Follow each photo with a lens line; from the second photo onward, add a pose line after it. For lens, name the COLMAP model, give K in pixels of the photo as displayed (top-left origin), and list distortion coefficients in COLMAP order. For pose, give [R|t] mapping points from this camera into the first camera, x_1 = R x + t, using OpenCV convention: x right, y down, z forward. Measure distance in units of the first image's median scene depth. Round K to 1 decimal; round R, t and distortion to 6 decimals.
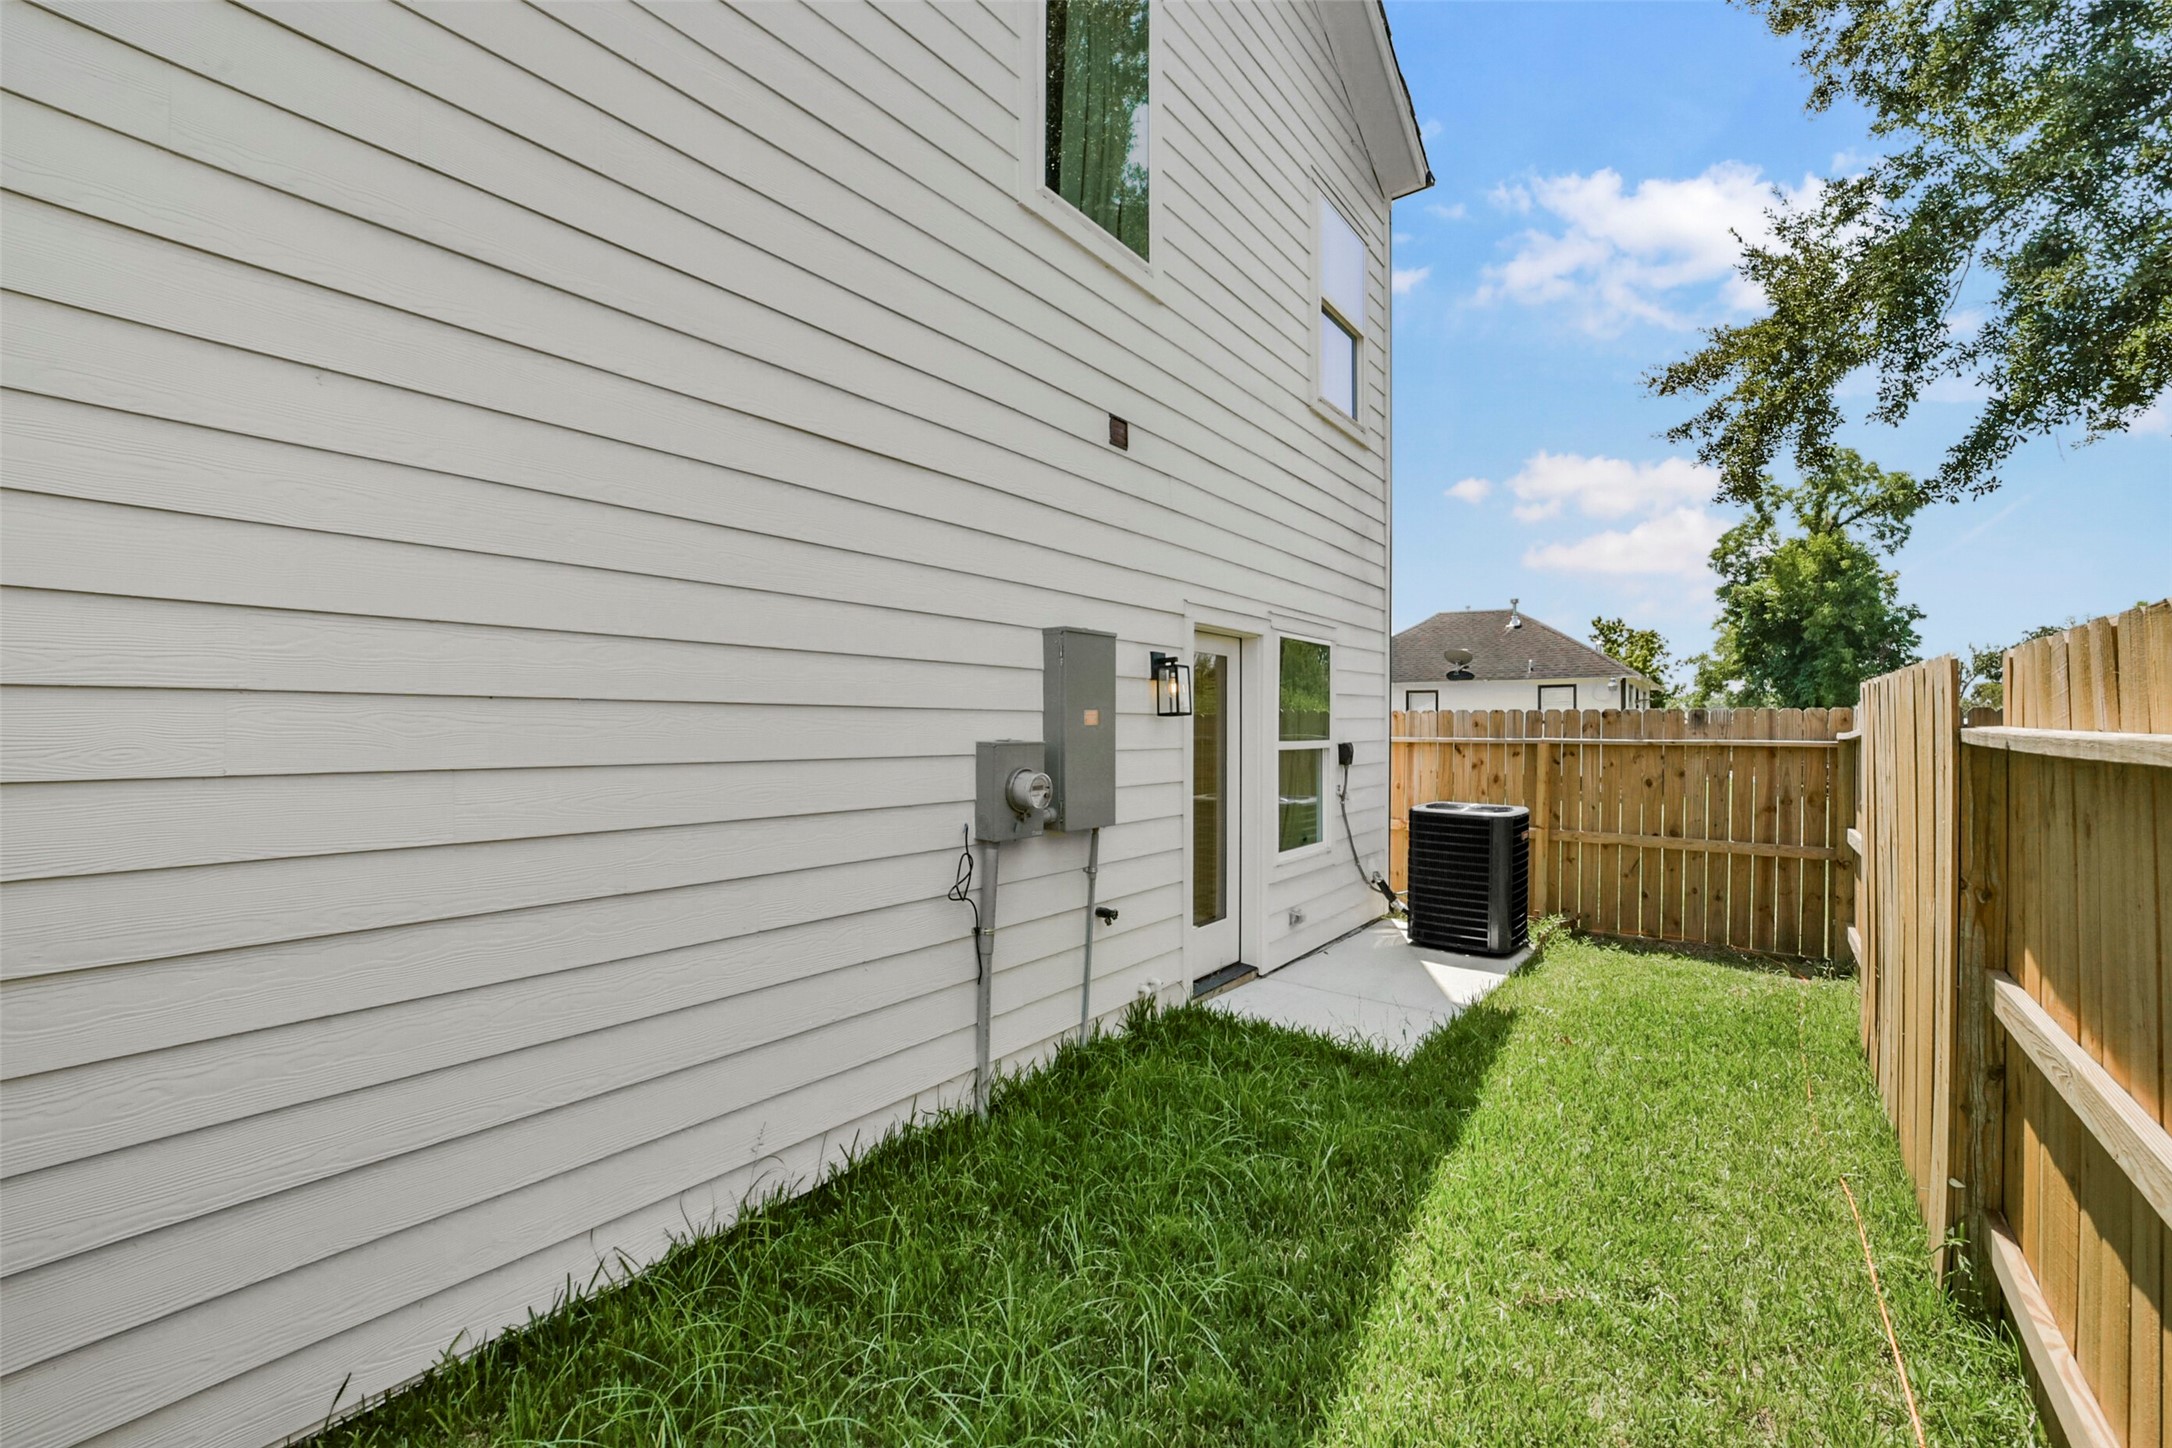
lens RADIAL K [[862.1, 0, 1097.8], [0, 862.1, 727.6], [0, 0, 1]] dist [-0.028980, 0.005009]
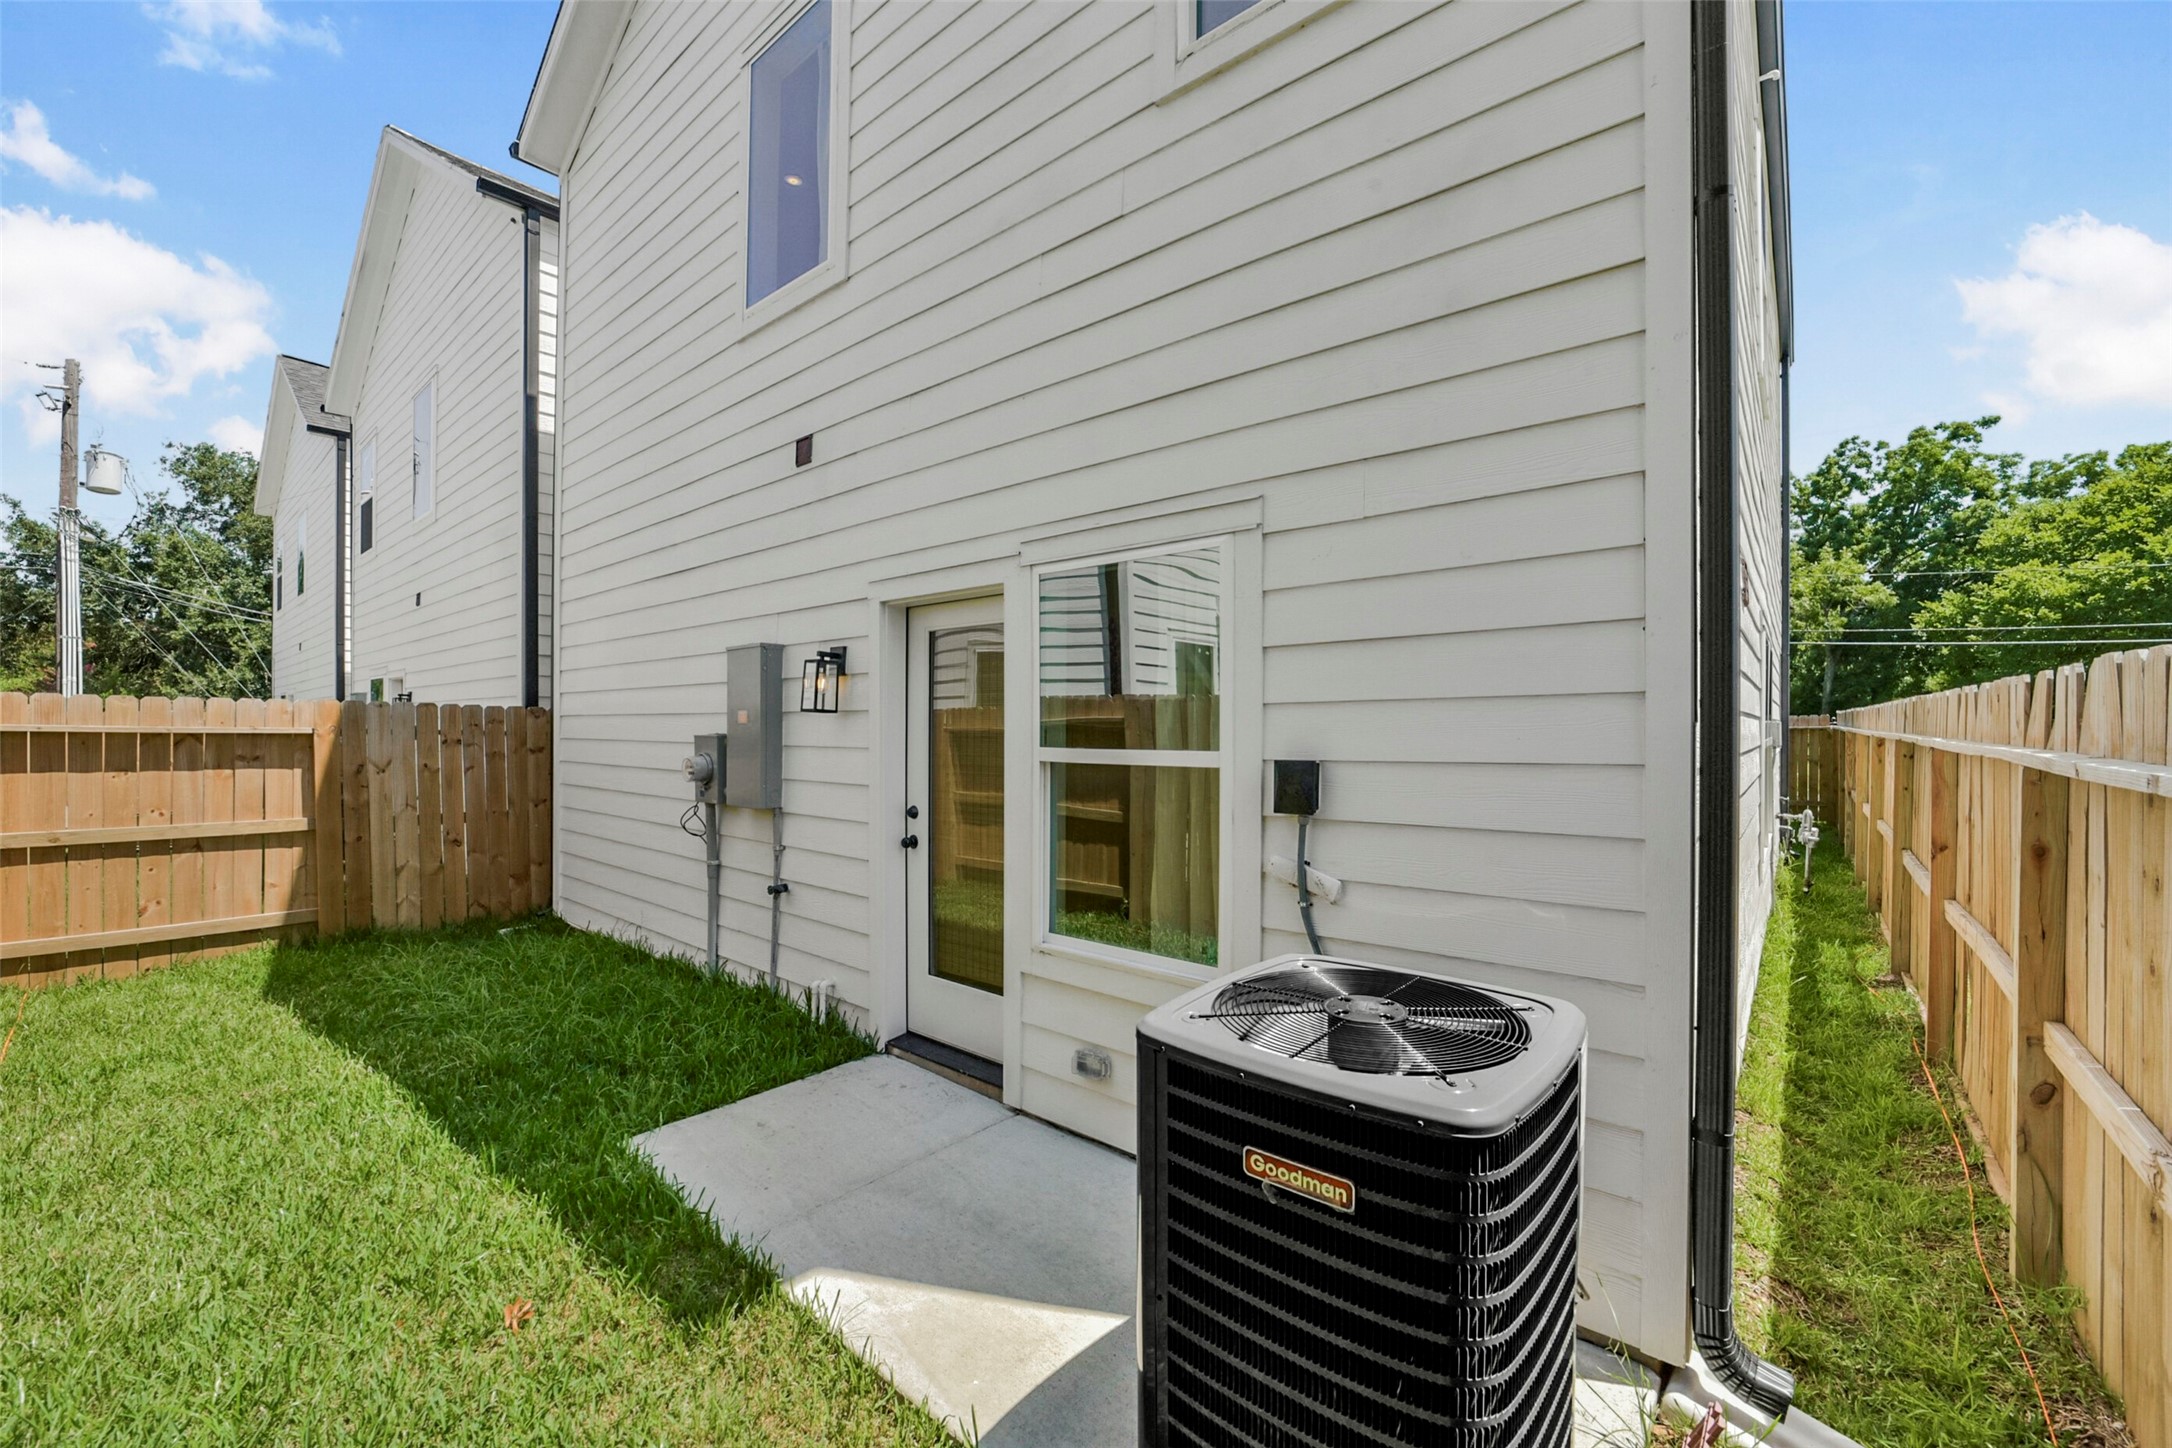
lens RADIAL K [[862.1, 0, 1096.4], [0, 862.1, 721.7], [0, 0, 1]] dist [-0.028980, 0.005009]
pose [[-0.036547, -0.004414, -0.999322, 1.075200], [0.001481, 0.999989, -0.004472, 0.001443], [0.999331, -0.001643, -0.036541, 1.394032]]
